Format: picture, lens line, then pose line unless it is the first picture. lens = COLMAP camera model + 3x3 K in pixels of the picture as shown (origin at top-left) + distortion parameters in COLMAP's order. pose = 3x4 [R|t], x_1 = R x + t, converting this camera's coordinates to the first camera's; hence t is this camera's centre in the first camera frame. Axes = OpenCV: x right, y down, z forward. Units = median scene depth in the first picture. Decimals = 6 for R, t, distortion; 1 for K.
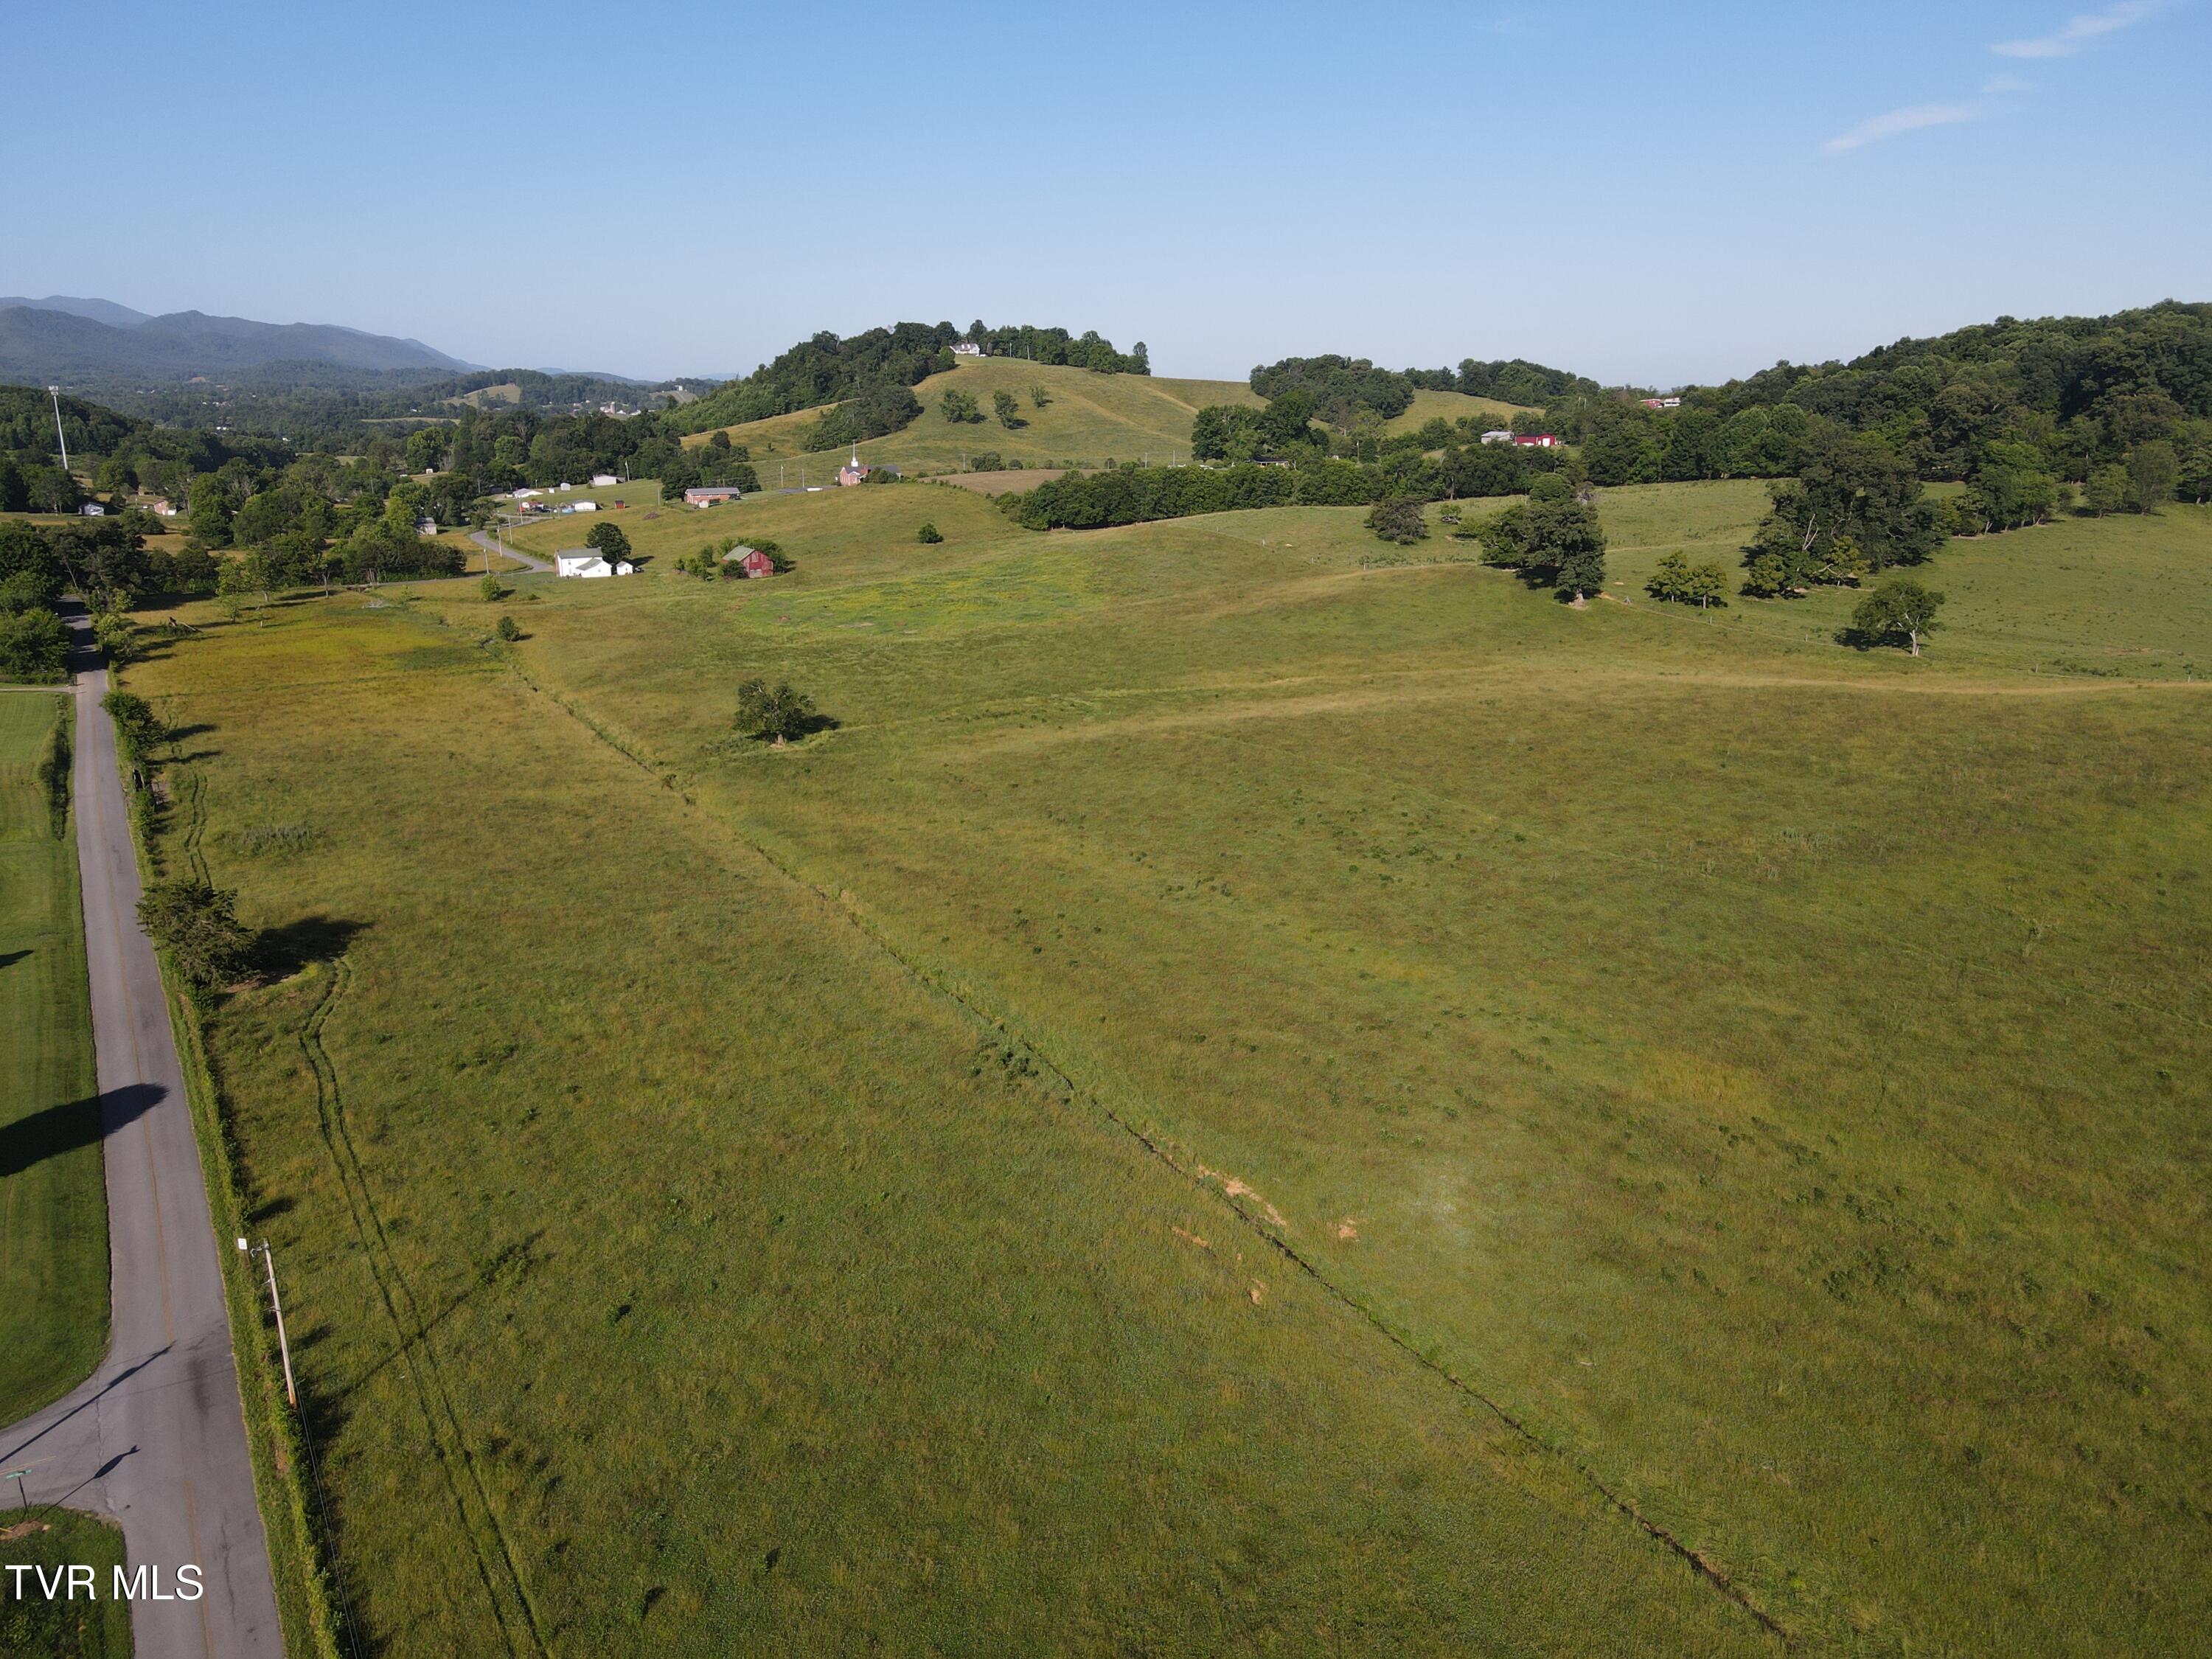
lens RADIAL K [[1627.8, 0, 1106.0], [0, 1627.8, 829.5], [0, 0, 1]] dist [-0.001447, 0.033558]
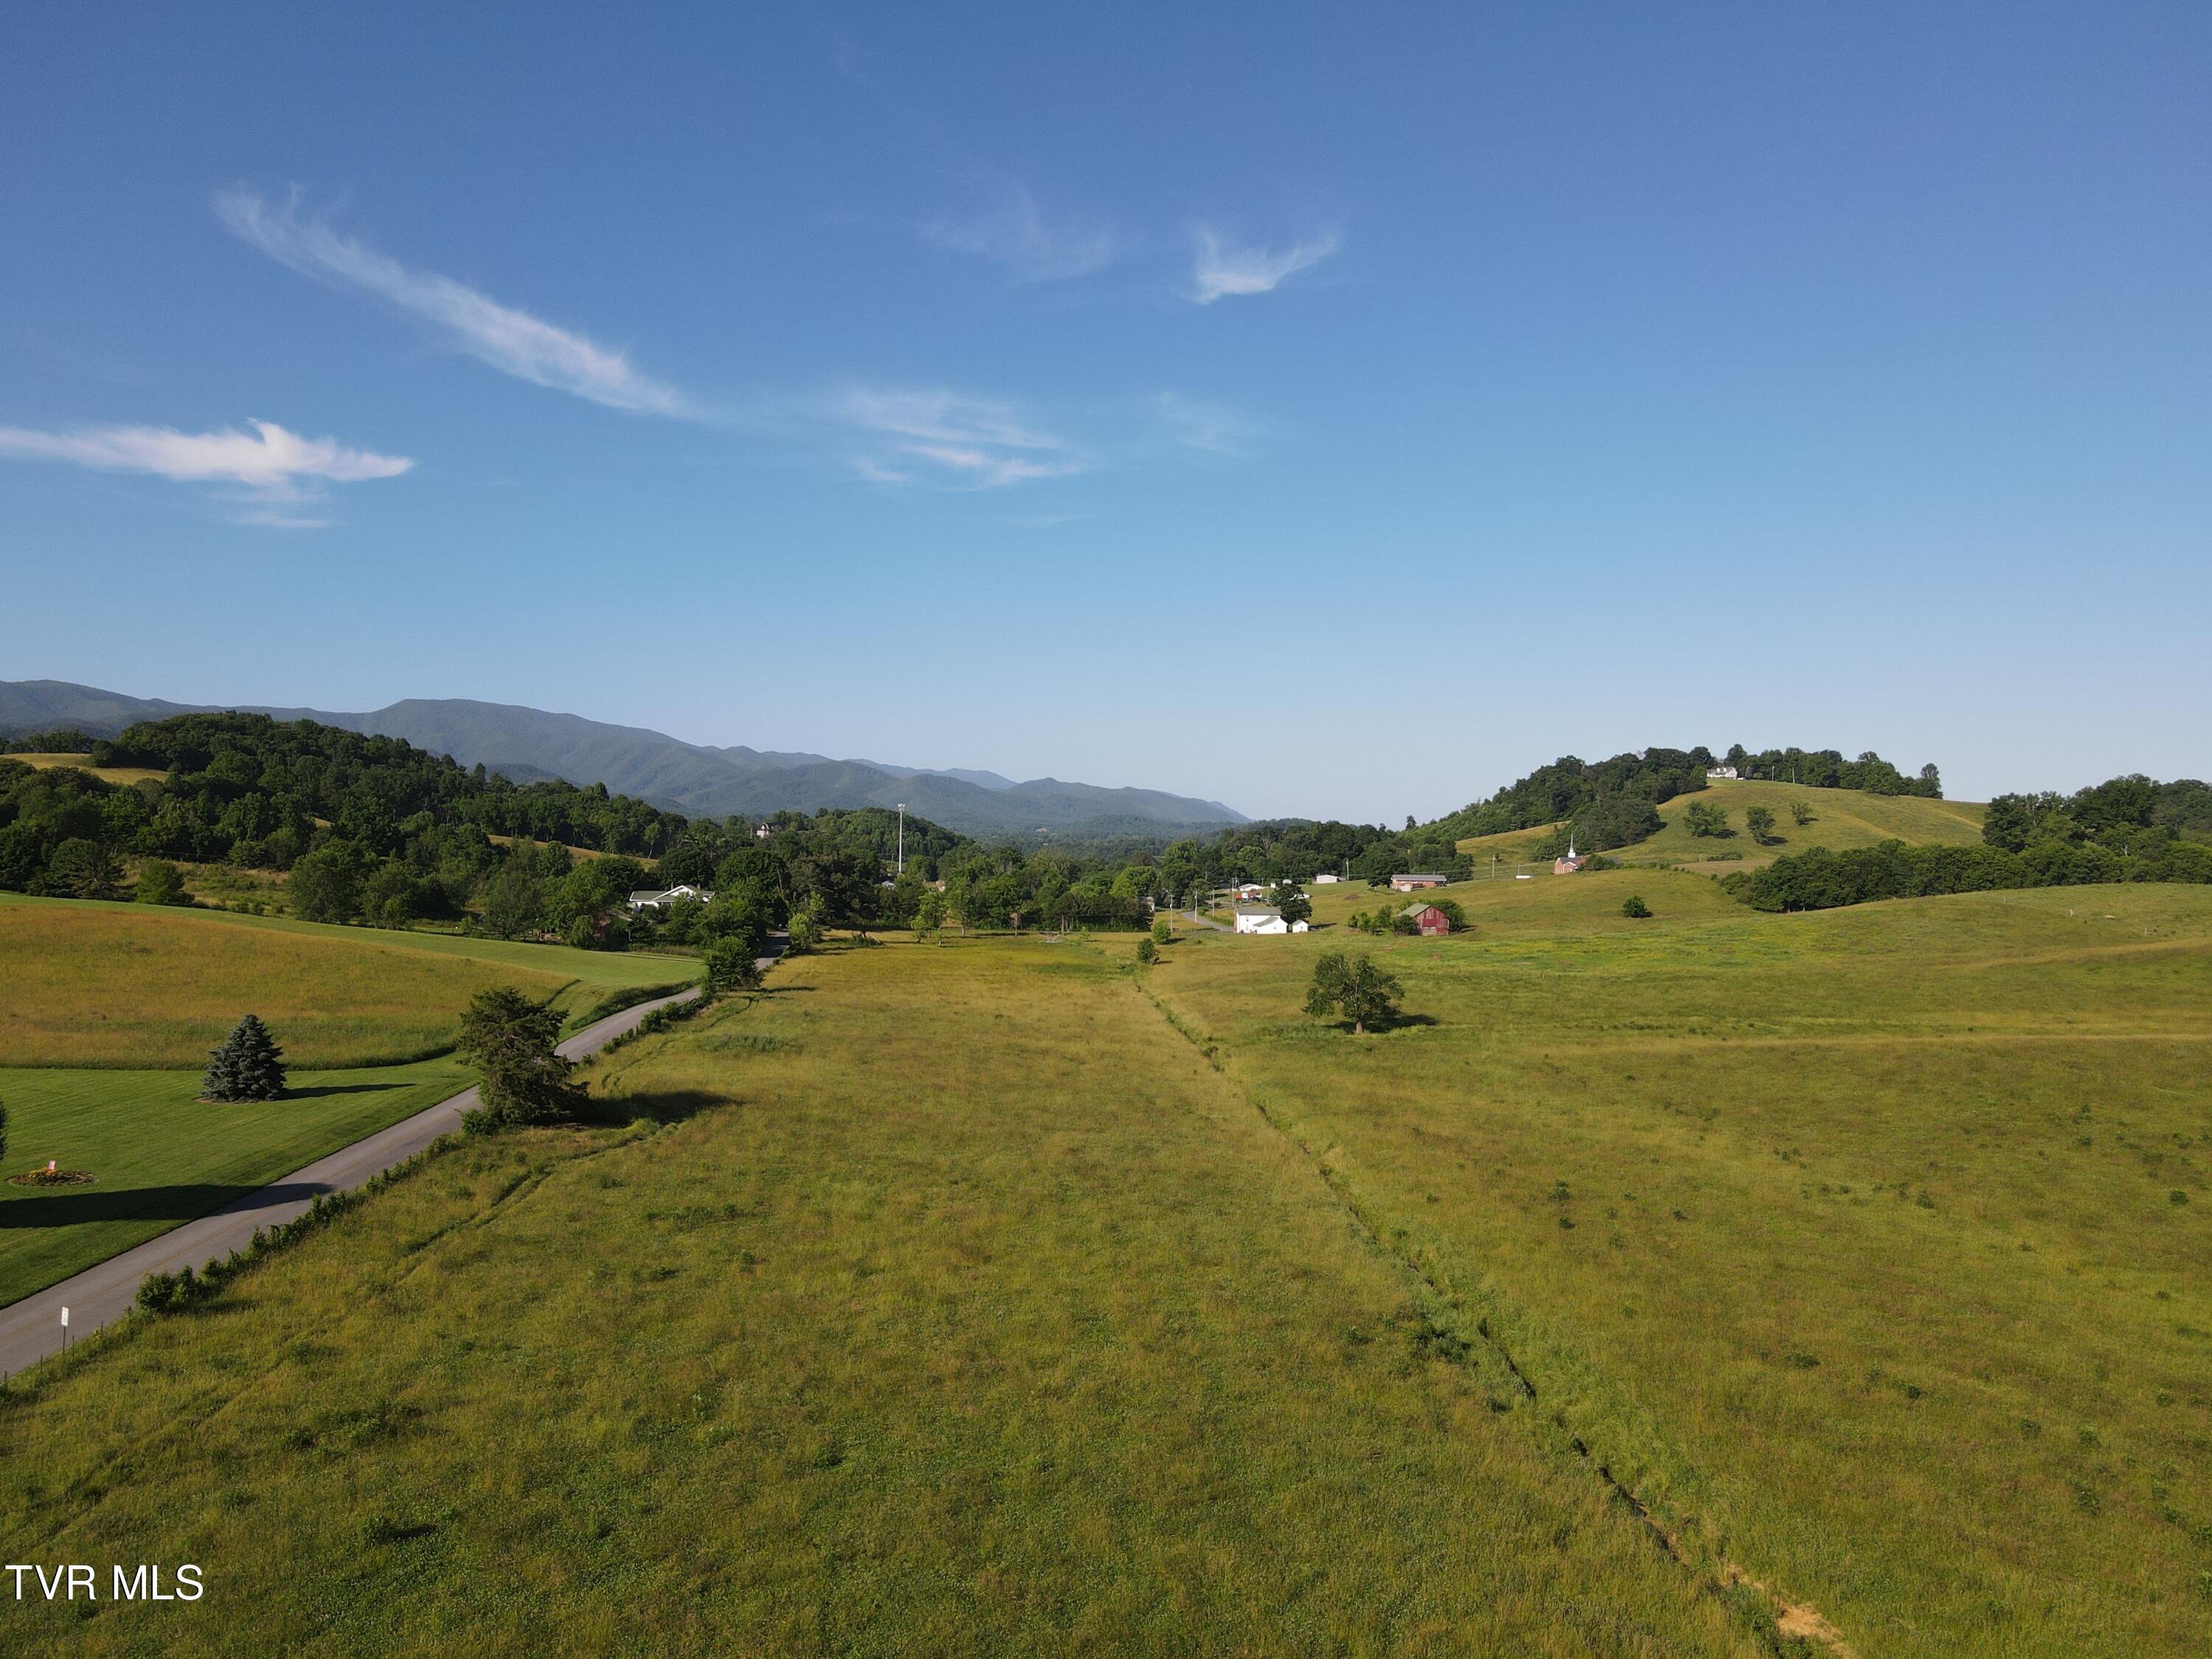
lens RADIAL K [[1627.8, 0, 1106.0], [0, 1627.8, 829.5], [0, 0, 1]] dist [-0.001447, 0.033558]
pose [[0.897937, 0.012150, -0.439956, 0.023172], [-0.132004, 0.961033, -0.242878, 0.032964], [0.419861, 0.276165, 0.864552, 0.107905]]
